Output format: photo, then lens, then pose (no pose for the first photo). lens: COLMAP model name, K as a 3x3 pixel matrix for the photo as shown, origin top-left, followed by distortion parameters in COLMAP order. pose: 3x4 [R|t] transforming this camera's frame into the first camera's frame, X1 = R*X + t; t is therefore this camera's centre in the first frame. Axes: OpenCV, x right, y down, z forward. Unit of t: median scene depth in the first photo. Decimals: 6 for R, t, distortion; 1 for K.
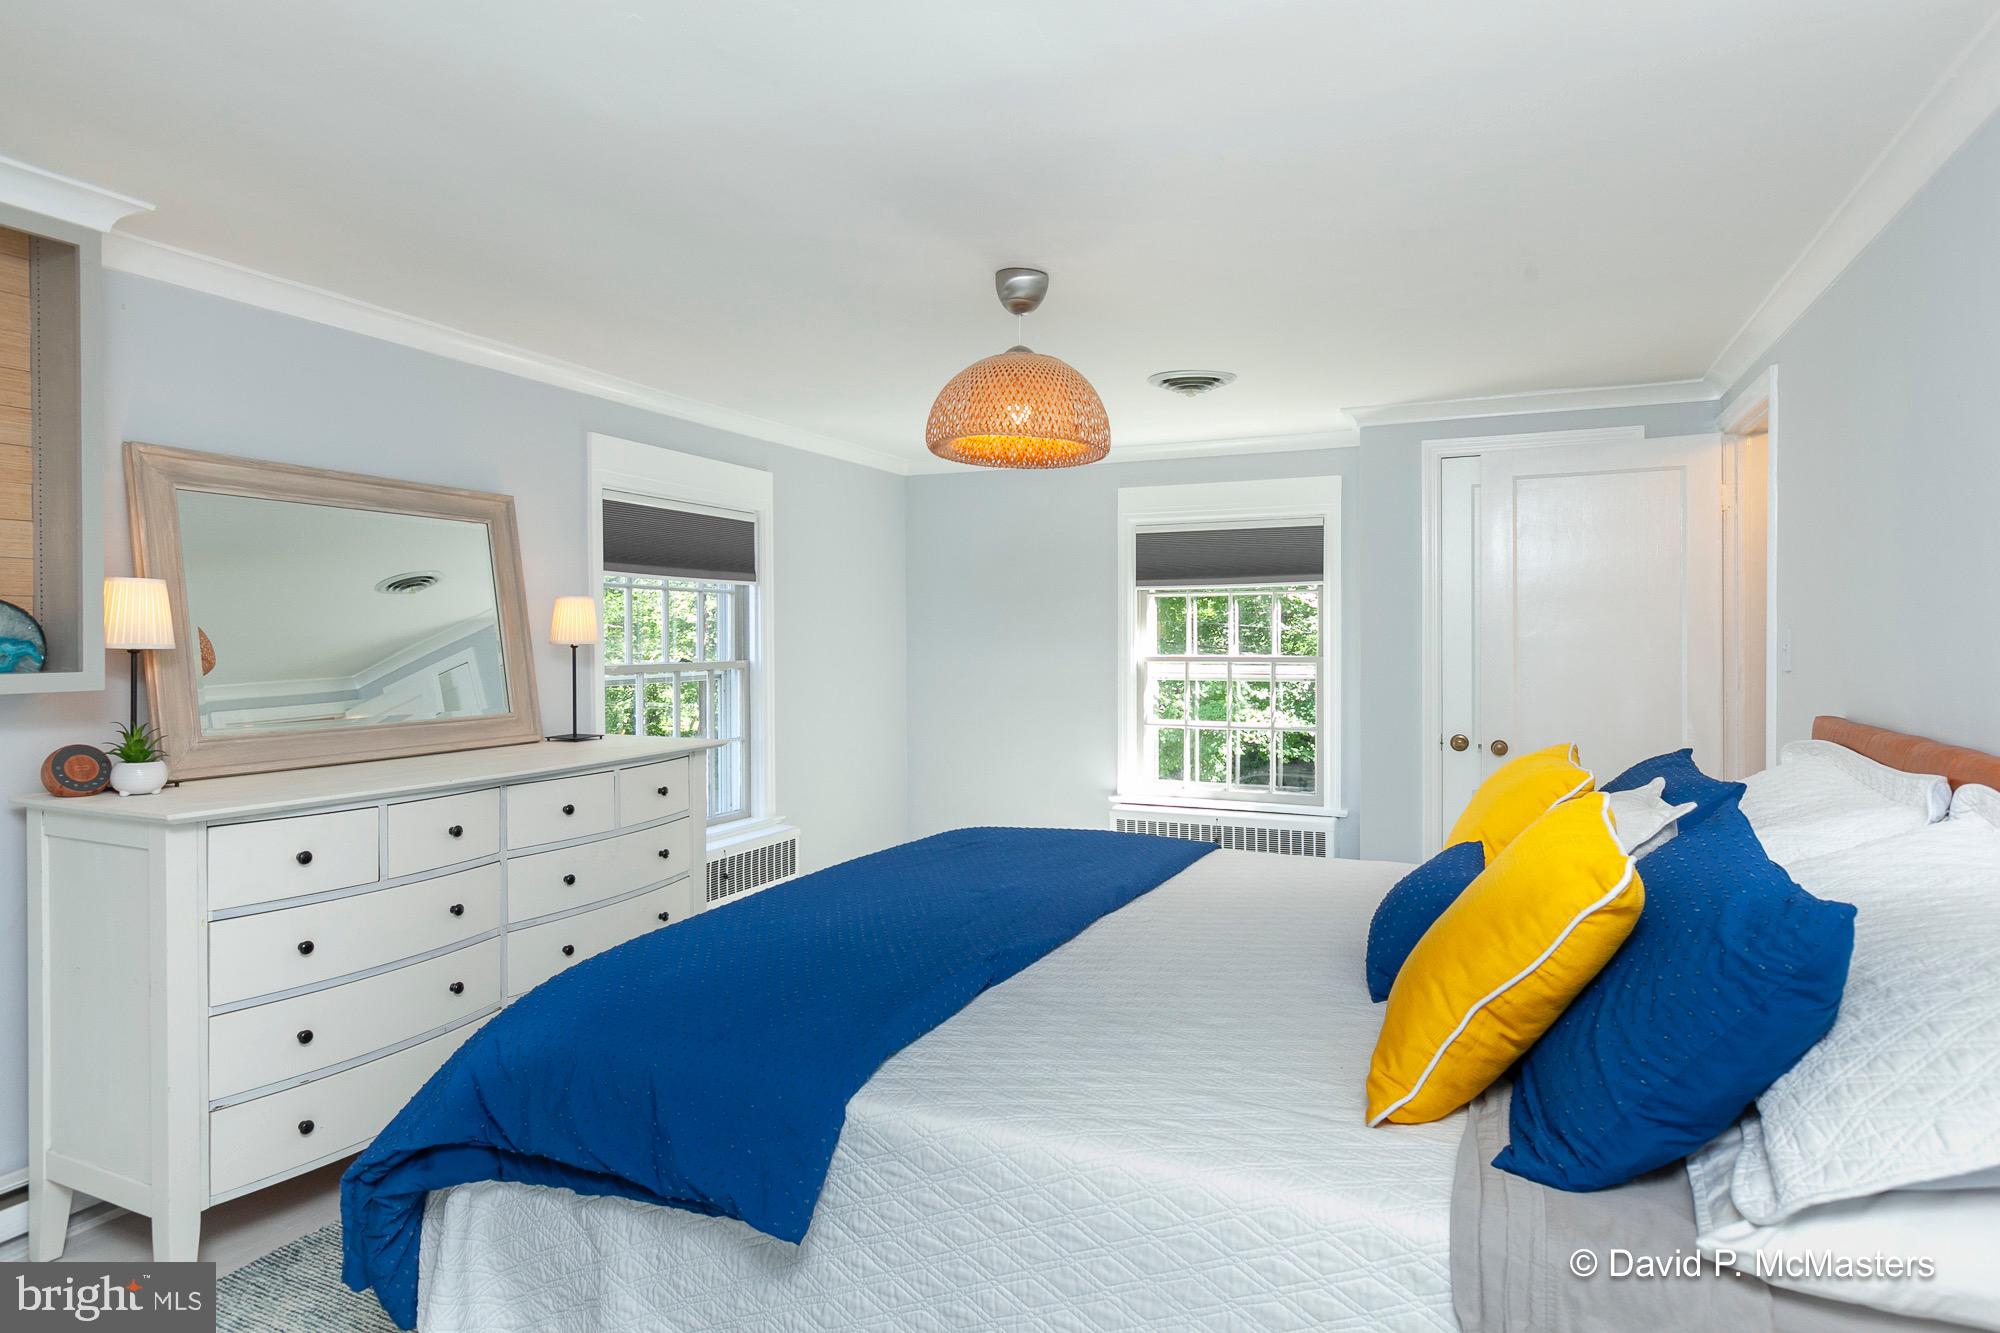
lens RADIAL K [[1104.4, 0, 989.7], [0, 1104.4, 647.8], [0, 0, 1]] dist [0.010448, -0.002501]
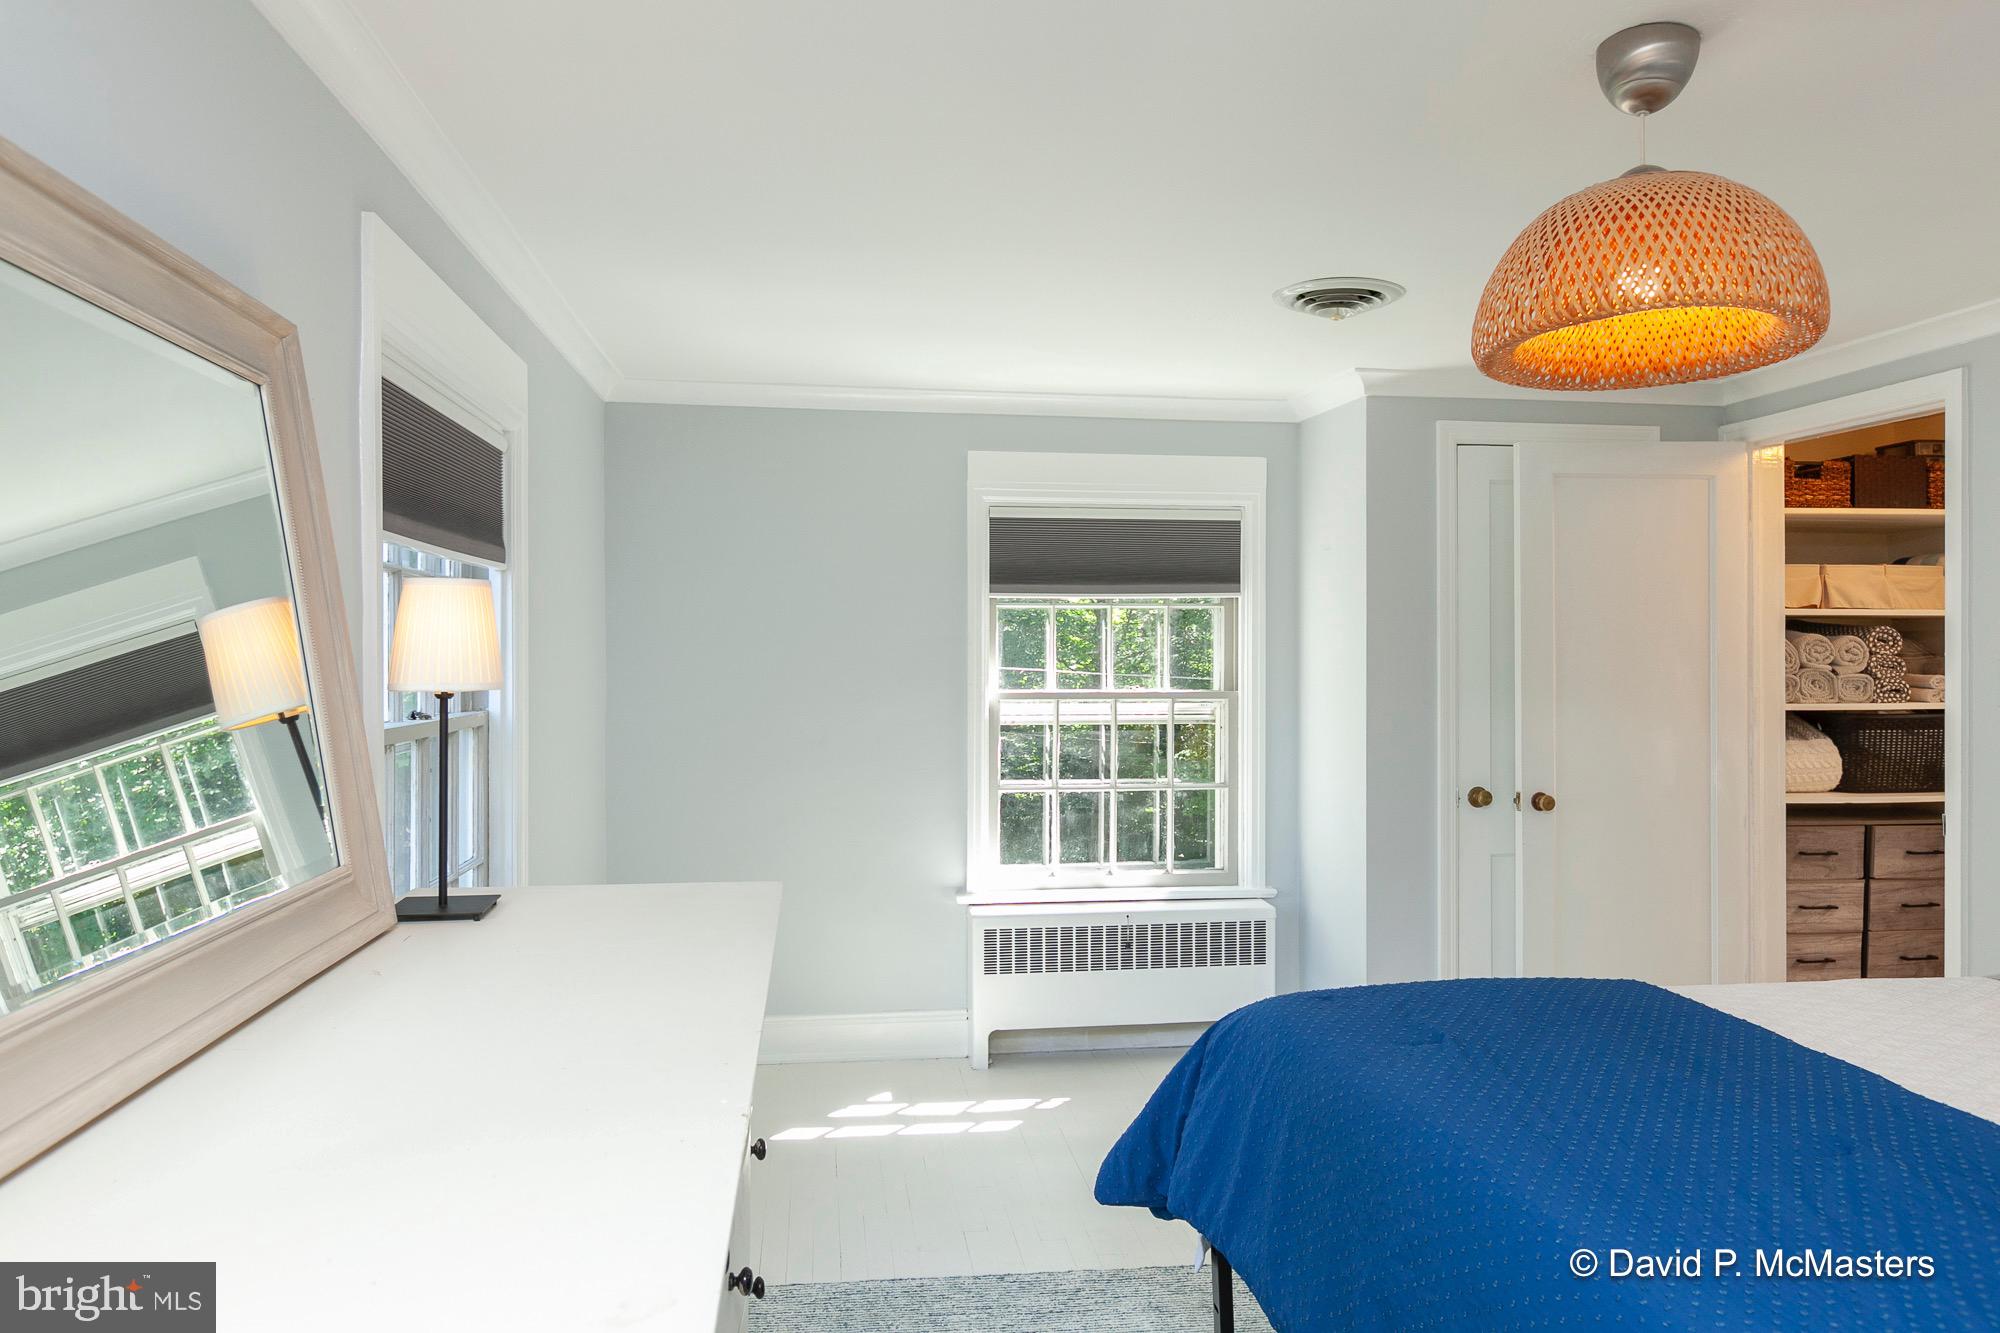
lens RADIAL K [[1293.7, 0, 1001.7], [0, 1293.7, 655.8], [0, 0, 1]] dist [0.020917, -0.007377]
pose [[0.841746, 0.002439, 0.539869, -0.329390], [0.003979, 0.999935, -0.010722, -0.007221], [-0.539860, 0.011173, 0.841681, 0.331689]]
